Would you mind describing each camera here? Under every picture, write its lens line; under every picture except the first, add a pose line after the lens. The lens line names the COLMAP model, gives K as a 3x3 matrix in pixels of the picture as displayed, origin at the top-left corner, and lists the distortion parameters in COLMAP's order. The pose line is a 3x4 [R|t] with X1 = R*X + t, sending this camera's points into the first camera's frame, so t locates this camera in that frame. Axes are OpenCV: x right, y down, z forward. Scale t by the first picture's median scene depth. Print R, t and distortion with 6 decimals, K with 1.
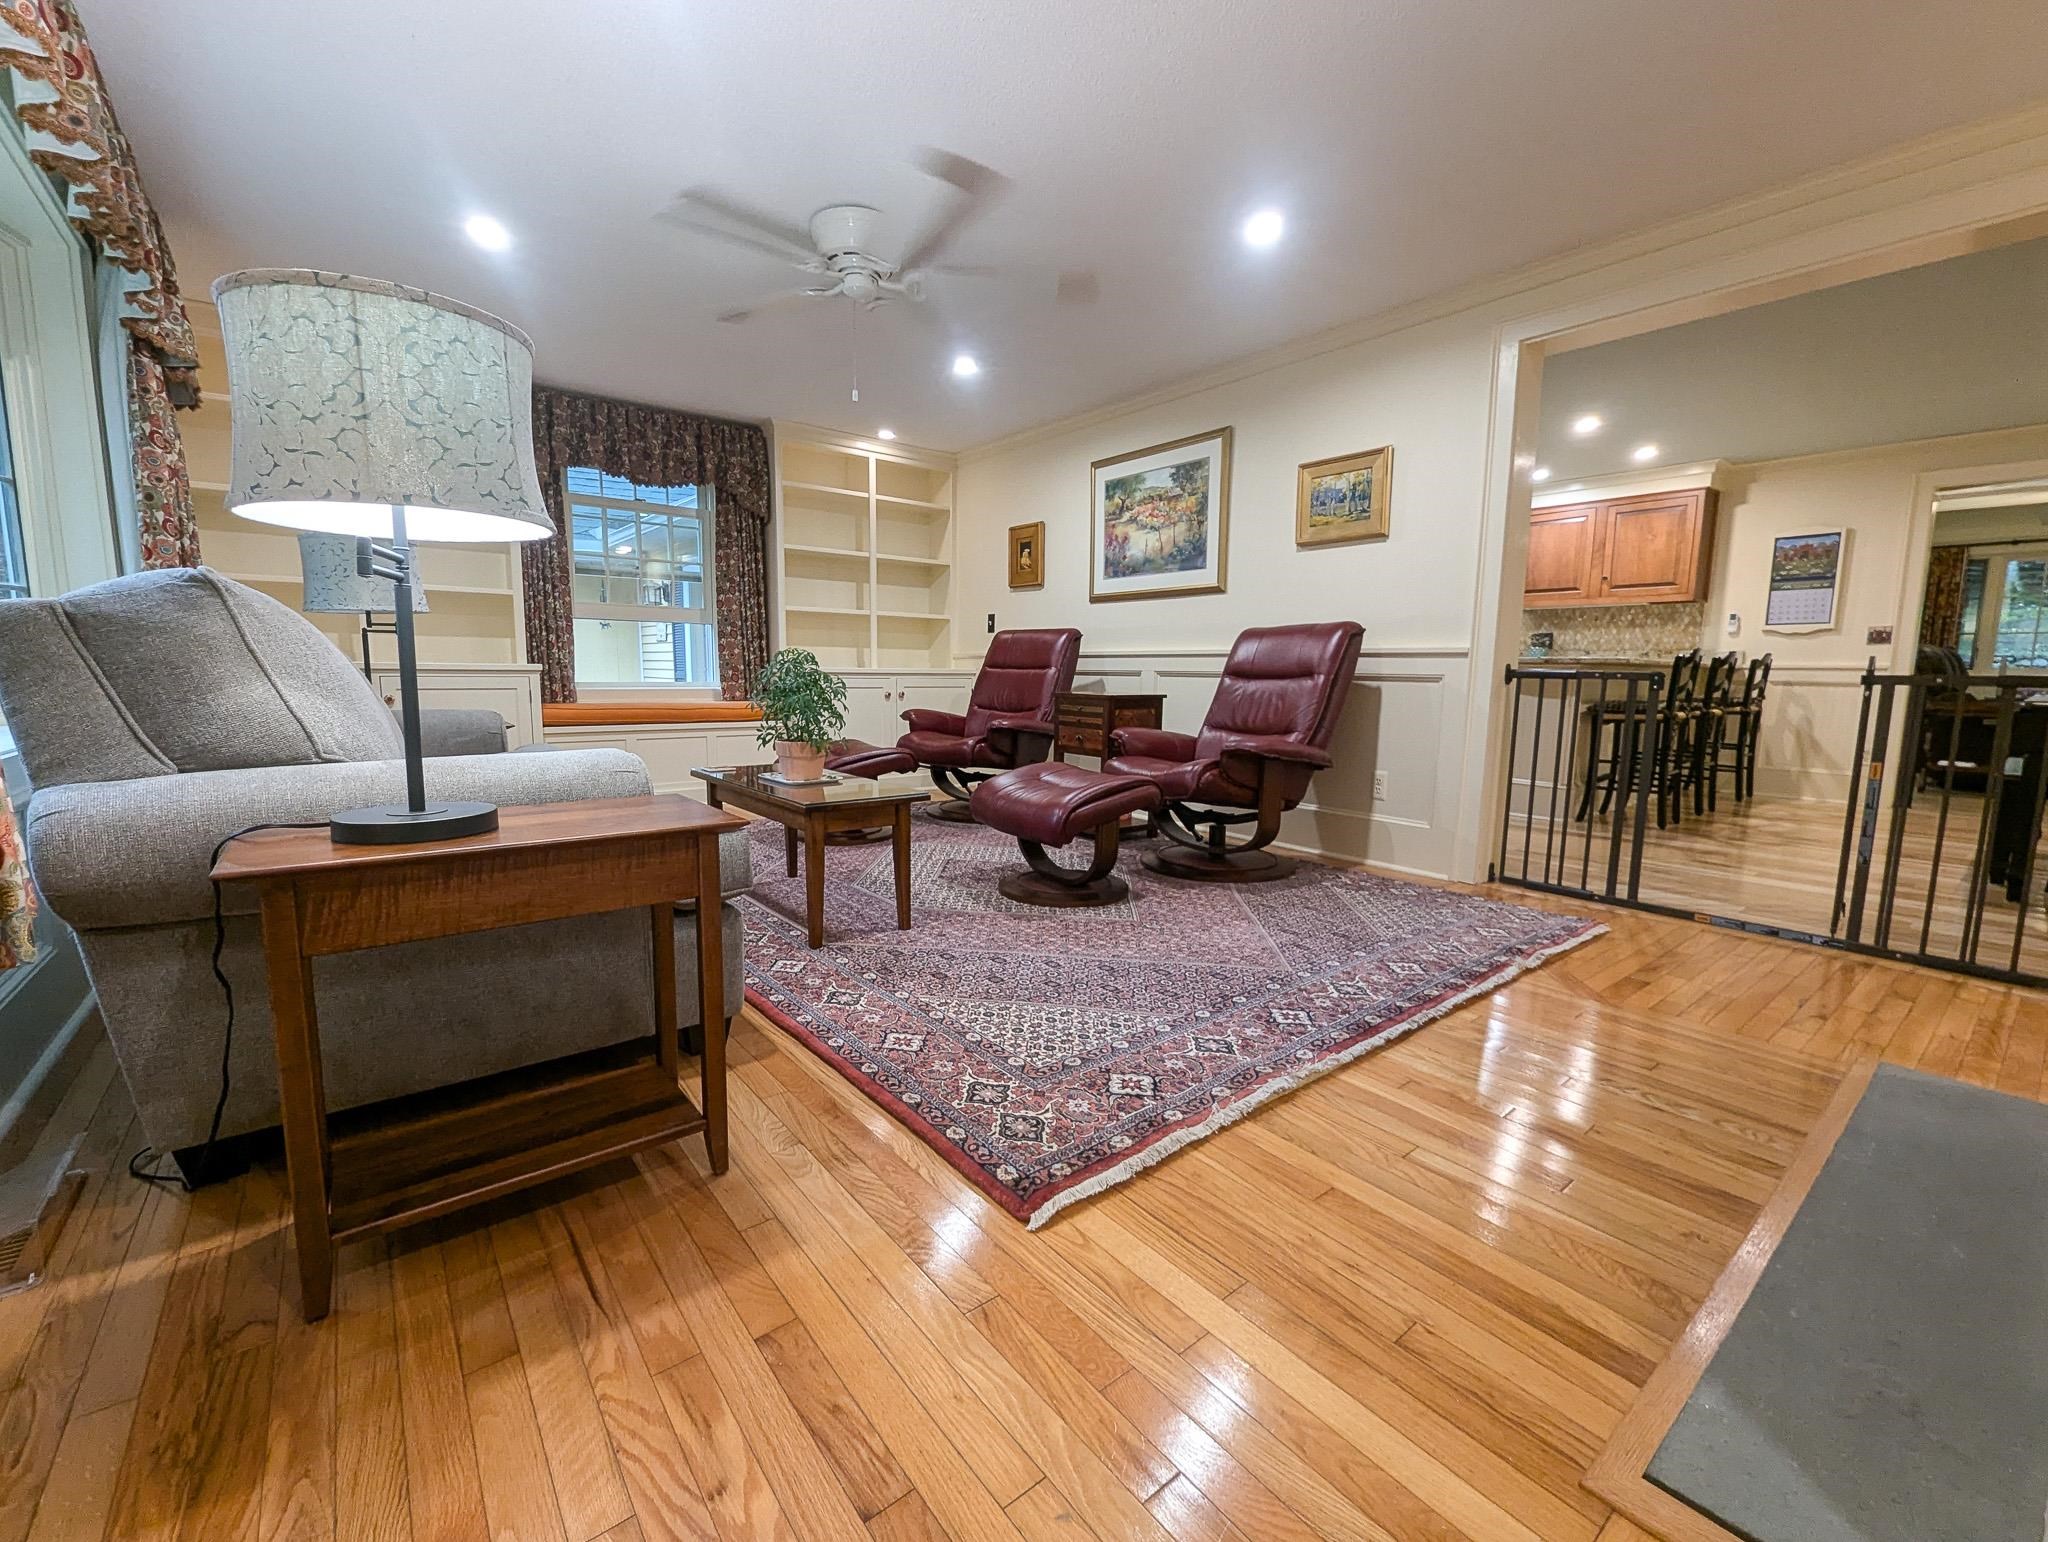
lens RADIAL K [[851.5, 0, 1025.9], [0, 851.5, 775.2], [0, 0, 1]] dist [-0.001079, -0.000115]
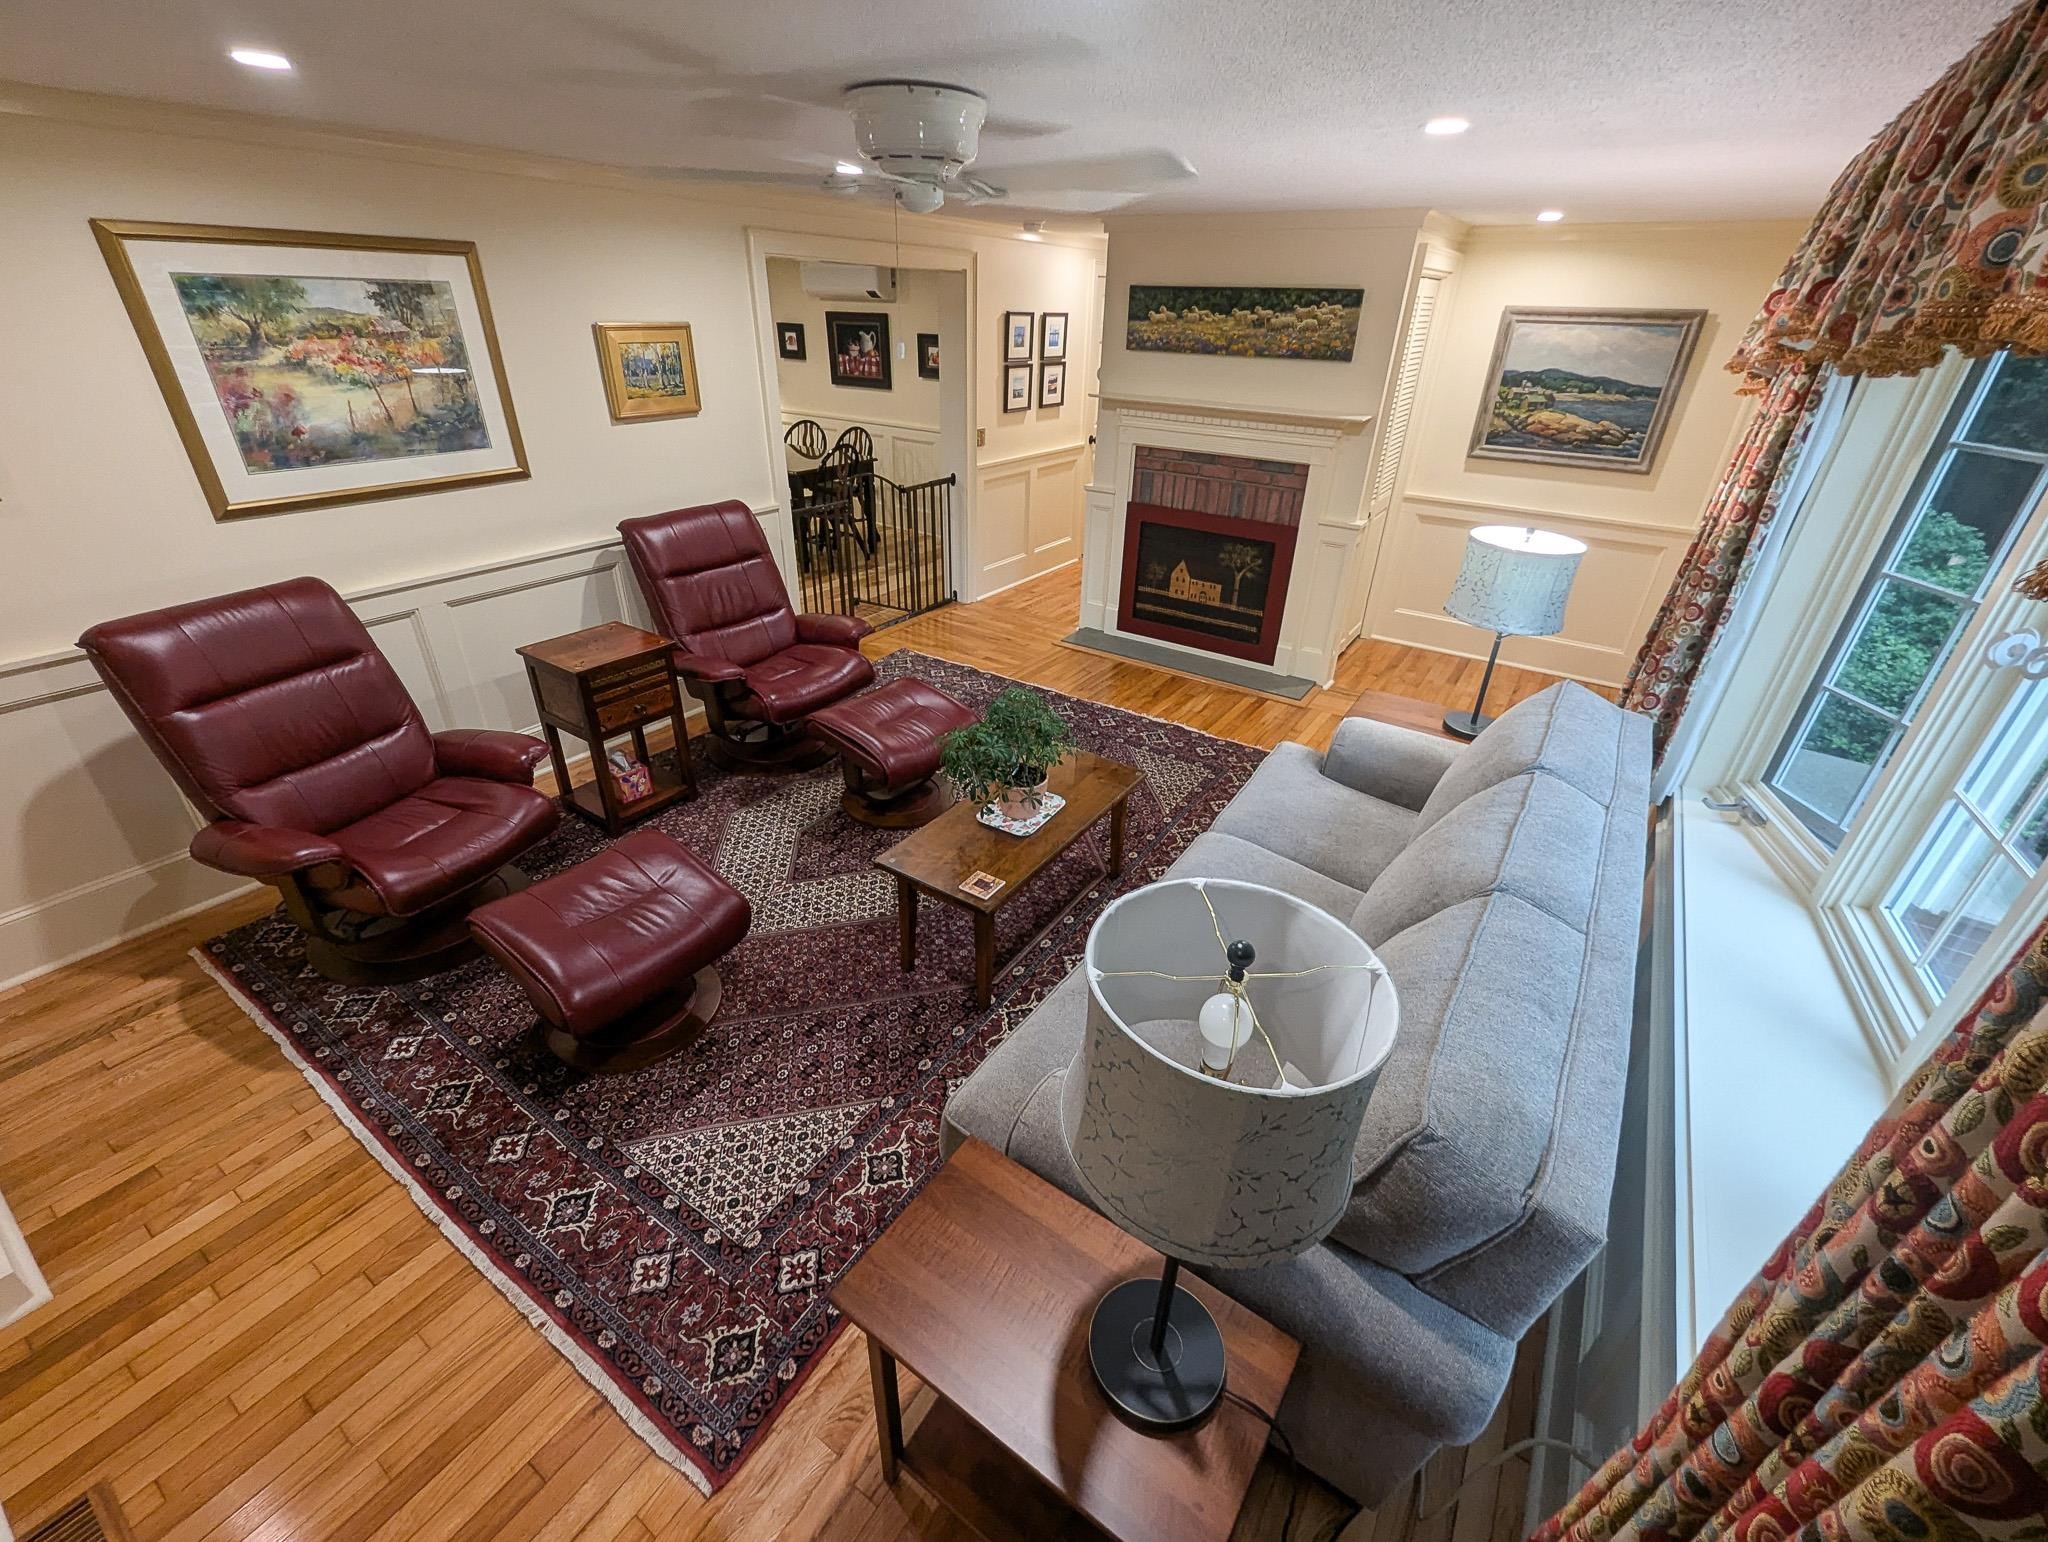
lens RADIAL K [[851.5, 0, 1026.5], [0, 851.5, 771.7], [0, 0, 1]] dist [-0.001079, -0.000115]
pose [[-0.307540, -0.476259, 0.823770, -0.657985], [0.089369, 0.847443, 0.523310, -0.339654], [-0.947329, 0.234558, -0.218059, 0.761699]]
